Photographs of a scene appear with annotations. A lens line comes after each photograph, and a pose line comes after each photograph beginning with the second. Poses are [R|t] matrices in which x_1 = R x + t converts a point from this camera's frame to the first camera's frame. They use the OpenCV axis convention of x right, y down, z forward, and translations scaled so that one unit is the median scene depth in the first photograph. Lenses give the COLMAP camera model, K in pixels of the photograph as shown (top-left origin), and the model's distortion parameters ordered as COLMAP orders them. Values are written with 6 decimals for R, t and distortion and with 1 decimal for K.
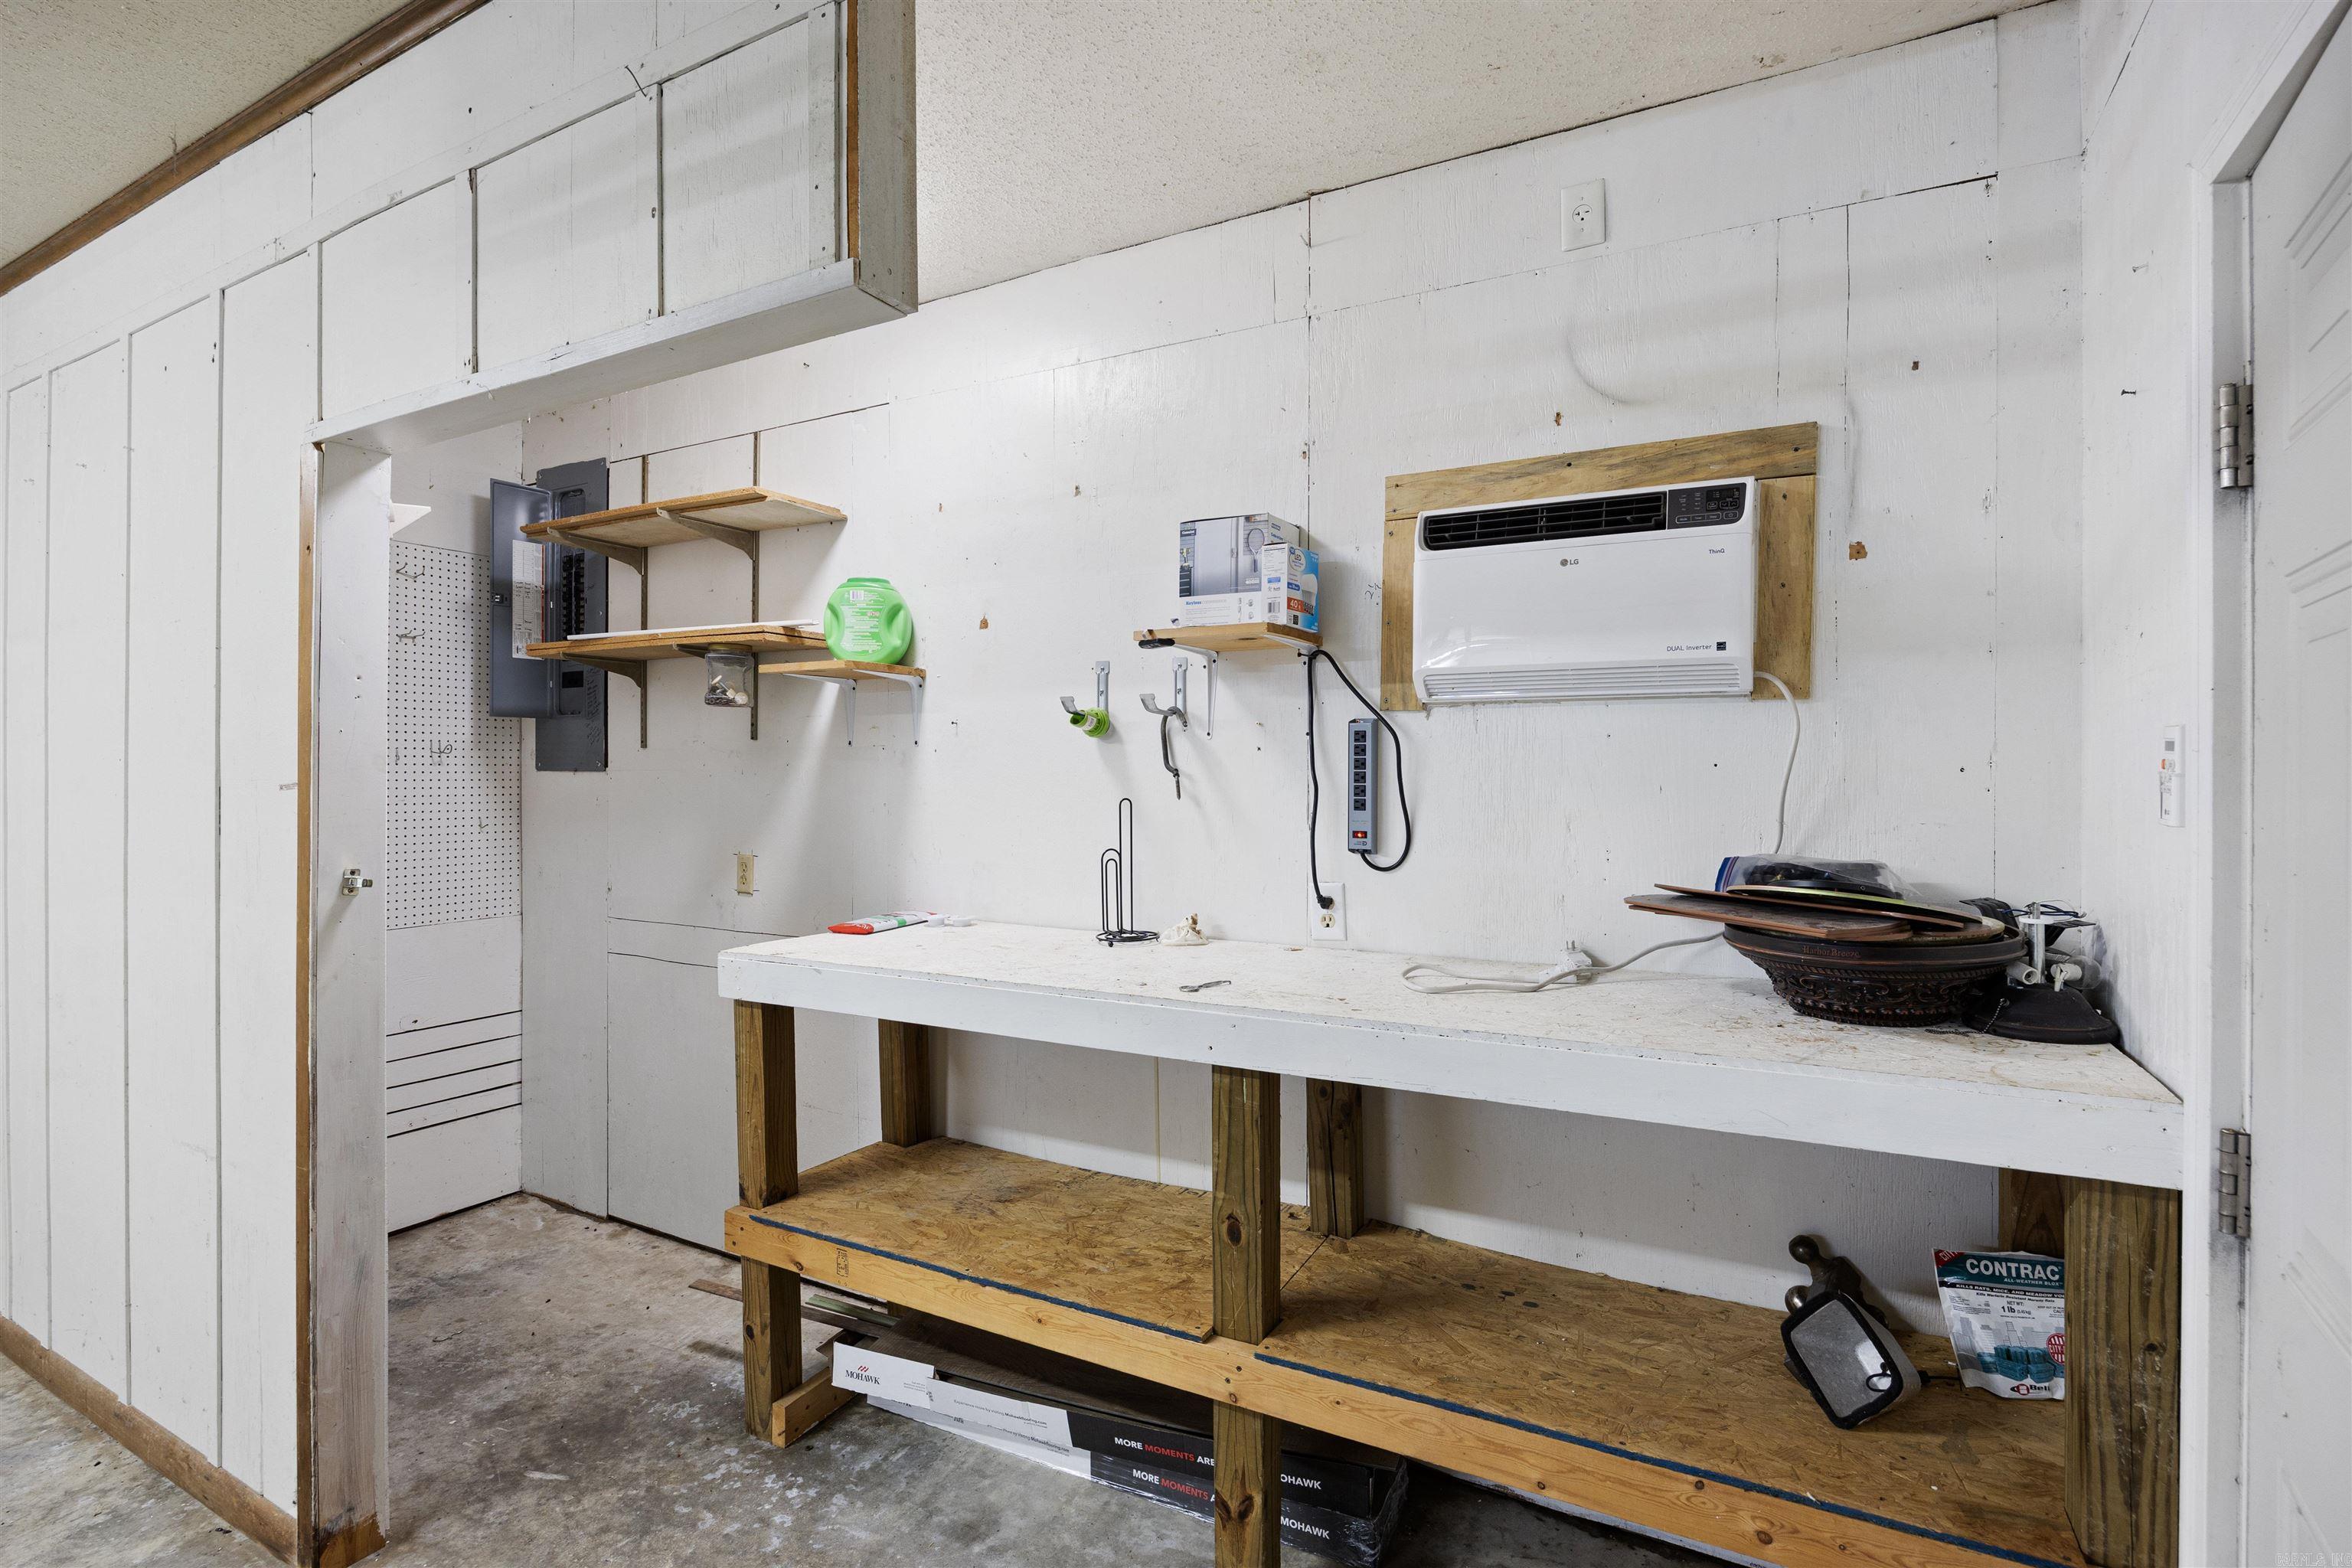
lens RADIAL K [[1079.0, 0, 1184.2], [0, 1079.0, 773.3], [0, 0, 1]] dist [-0.019033, 0.000199]
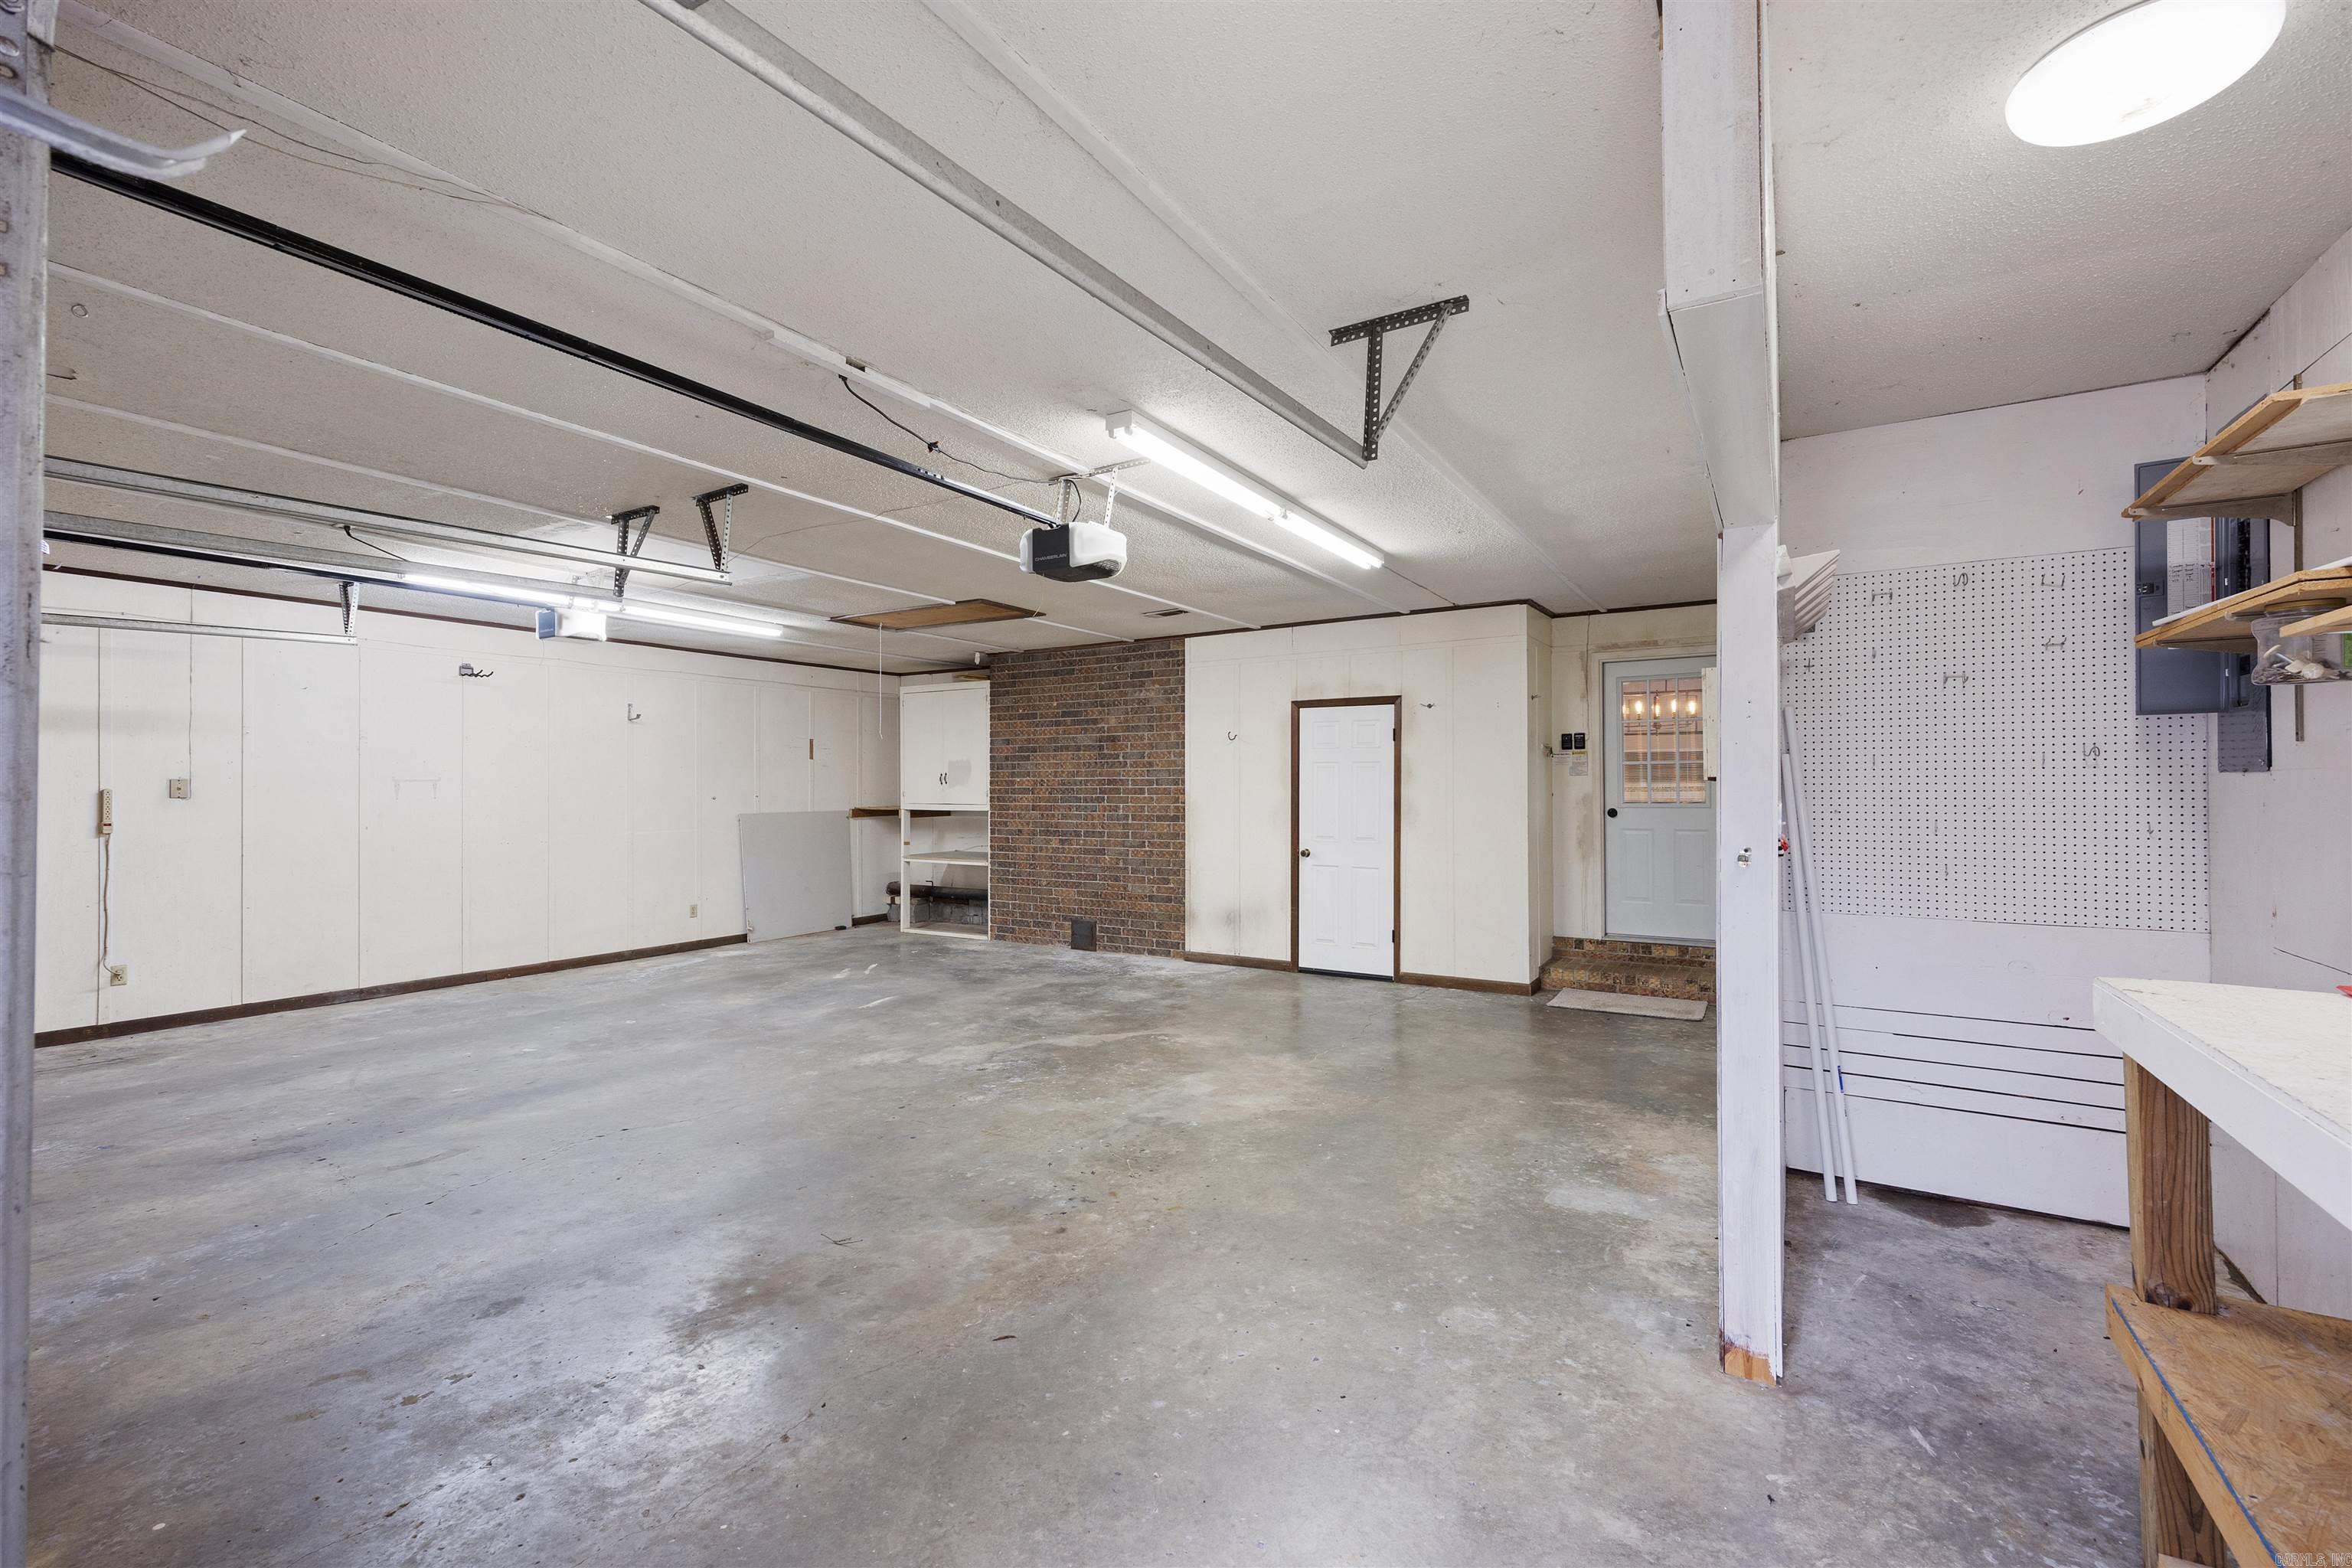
lens RADIAL K [[982.9, 0, 1198.8], [0, 982.9, 786.9], [0, 0, 1]] dist [-0.002087, -0.000261]
pose [[-0.050888, -0.001428, -0.998703, 0.362258], [0.006955, 0.999974, -0.001785, 0.008279], [0.998680, -0.007037, -0.050877, 0.298949]]
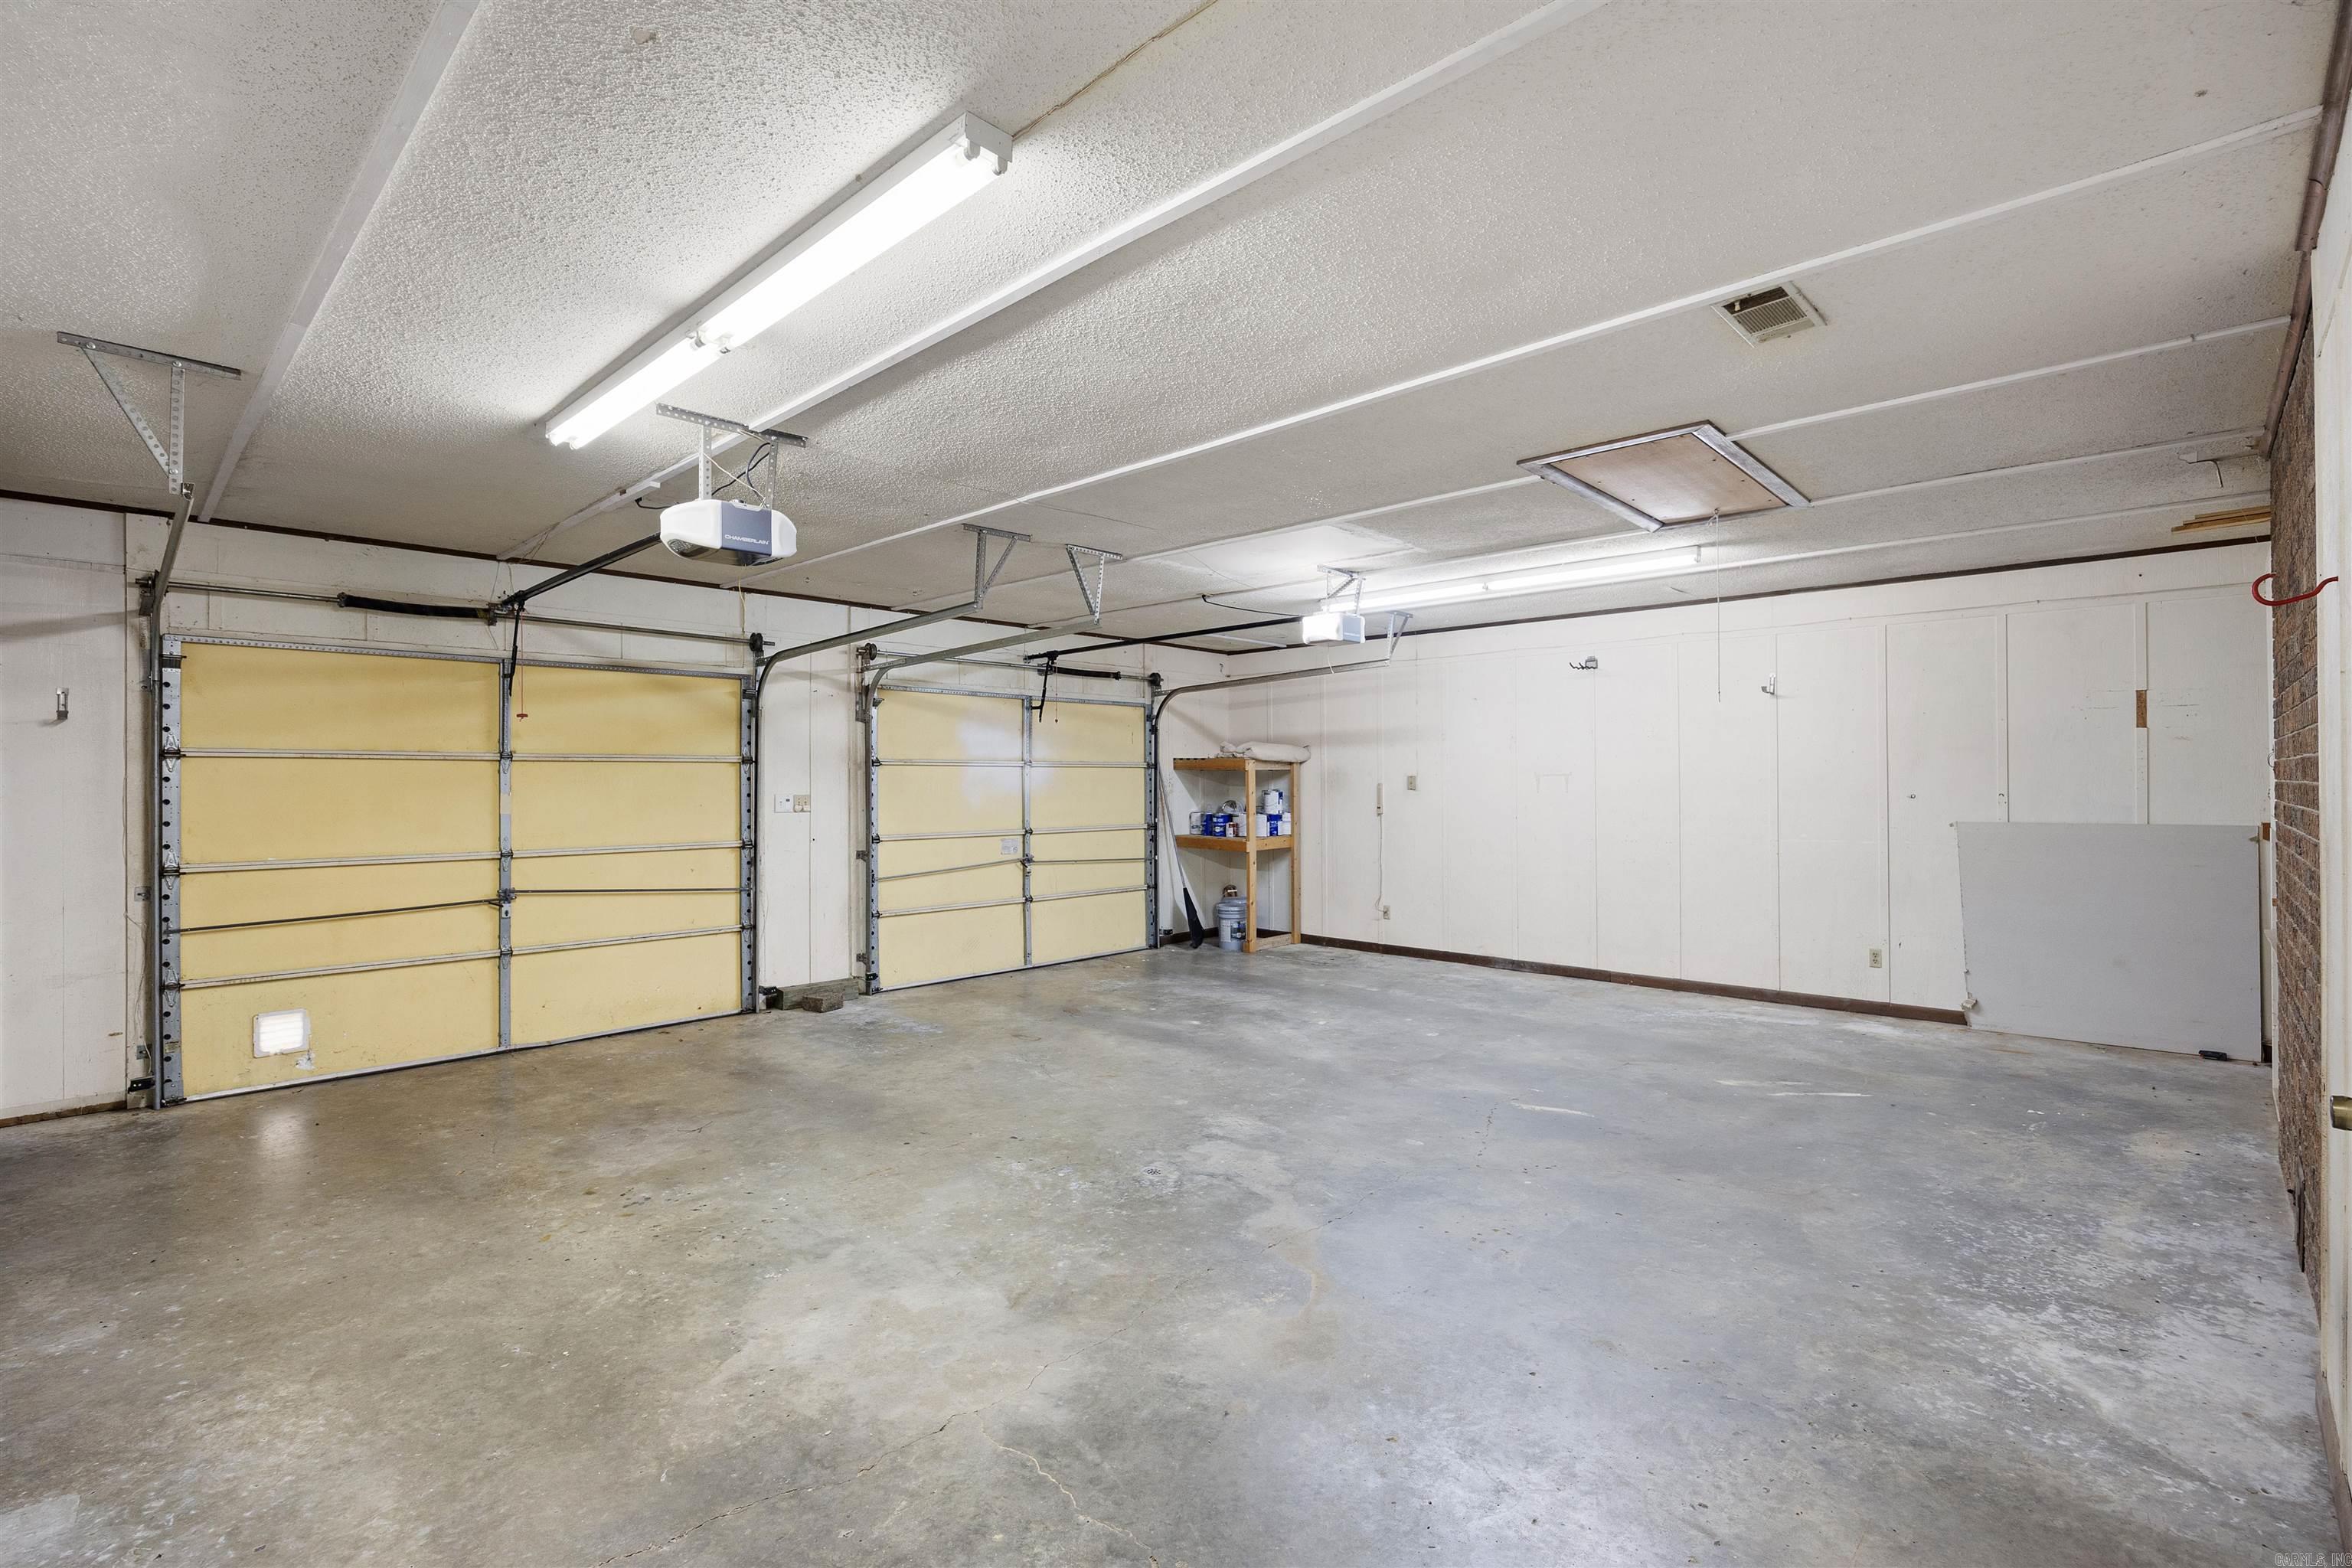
lens RADIAL K [[1079.0, 0, 1192.6], [0, 1079.0, 777.3], [0, 0, 1]] dist [-0.019033, 0.000199]
pose [[-0.965361, 0.002156, 0.260909, -2.169751], [0.001042, 0.999990, -0.004409, -0.001015], [-0.260916, -0.003985, -0.965353, 1.312177]]
